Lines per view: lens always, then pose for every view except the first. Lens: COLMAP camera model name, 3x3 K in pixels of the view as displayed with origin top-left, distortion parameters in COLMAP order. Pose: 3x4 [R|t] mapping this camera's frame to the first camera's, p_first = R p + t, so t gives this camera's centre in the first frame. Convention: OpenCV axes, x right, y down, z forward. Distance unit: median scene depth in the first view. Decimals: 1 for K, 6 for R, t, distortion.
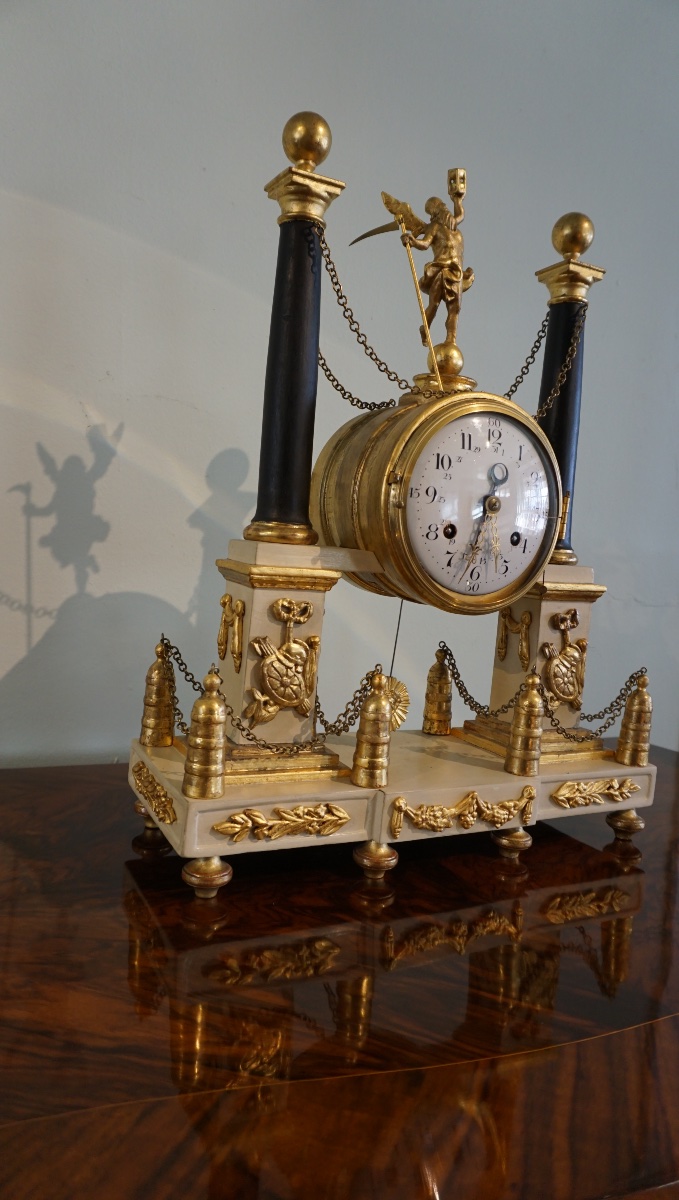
lens RADIAL K [[800.4, 0, 339.5], [0, 800.4, 600.0], [0, 0, 1]] dist [-0.045550, 0.000163]
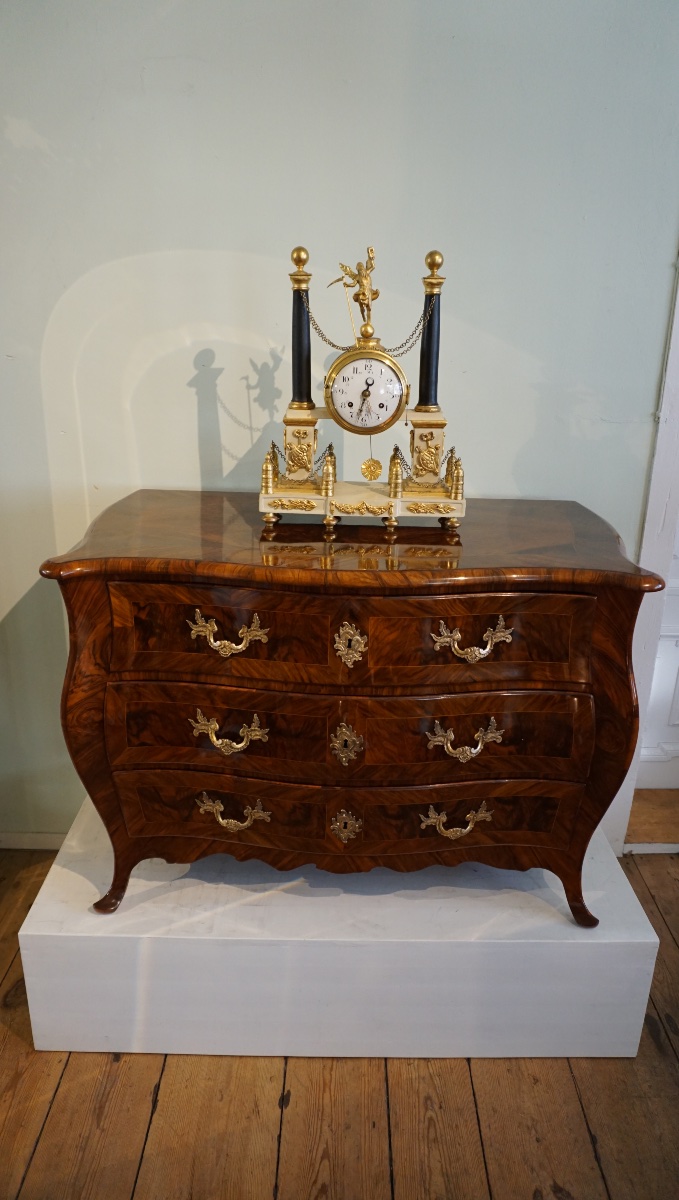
lens RADIAL K [[805.0, 0, 341.4], [0, 805.0, 602.5], [0, 0, 1]] dist [-0.047674, 0.000374]
pose [[0.882785, 0.105391, -0.457803, 1.357430], [0.016112, 0.967144, 0.253717, -0.120623], [0.469501, -0.231353, 0.852082, -1.428615]]
